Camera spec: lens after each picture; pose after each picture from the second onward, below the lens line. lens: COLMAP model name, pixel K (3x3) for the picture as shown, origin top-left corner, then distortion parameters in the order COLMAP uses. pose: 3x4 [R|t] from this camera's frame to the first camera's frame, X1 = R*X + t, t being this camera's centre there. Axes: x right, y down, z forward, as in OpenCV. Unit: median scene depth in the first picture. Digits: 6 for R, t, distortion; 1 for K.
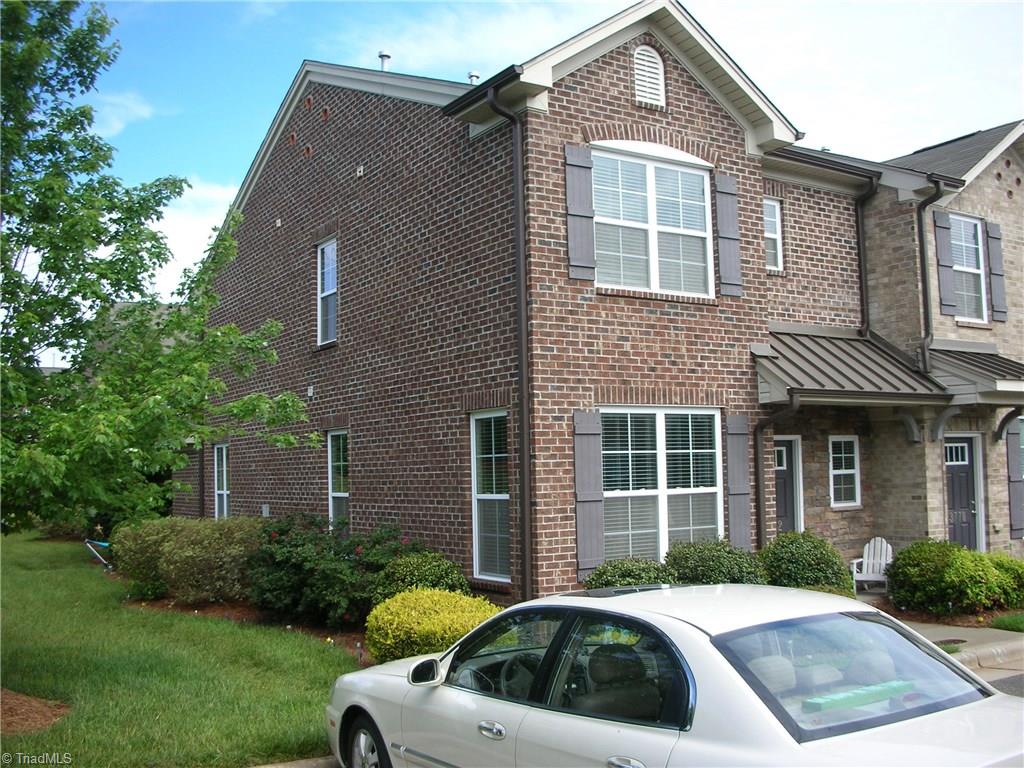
lens RADIAL K [[1054.2, 0, 512.0], [0, 1054.2, 384.0], [0, 0, 1]] dist [-0.211399, 0.157476]
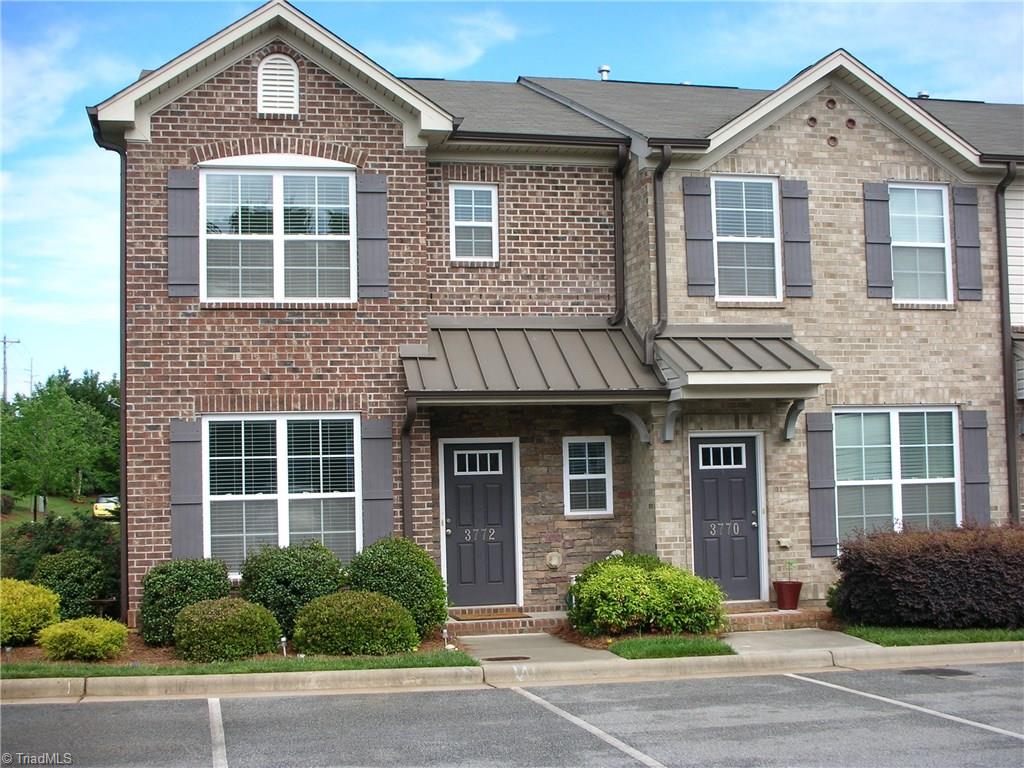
lens RADIAL K [[1358.8, 0, 512.0], [0, 1358.8, 384.0], [0, 0, 1]] dist [-0.132480, 0.047622]
pose [[0.943945, -0.029502, -0.328783, 0.774324], [0.034699, 0.999348, 0.009950, -0.012057], [0.328275, -0.020801, 0.944353, -0.170905]]
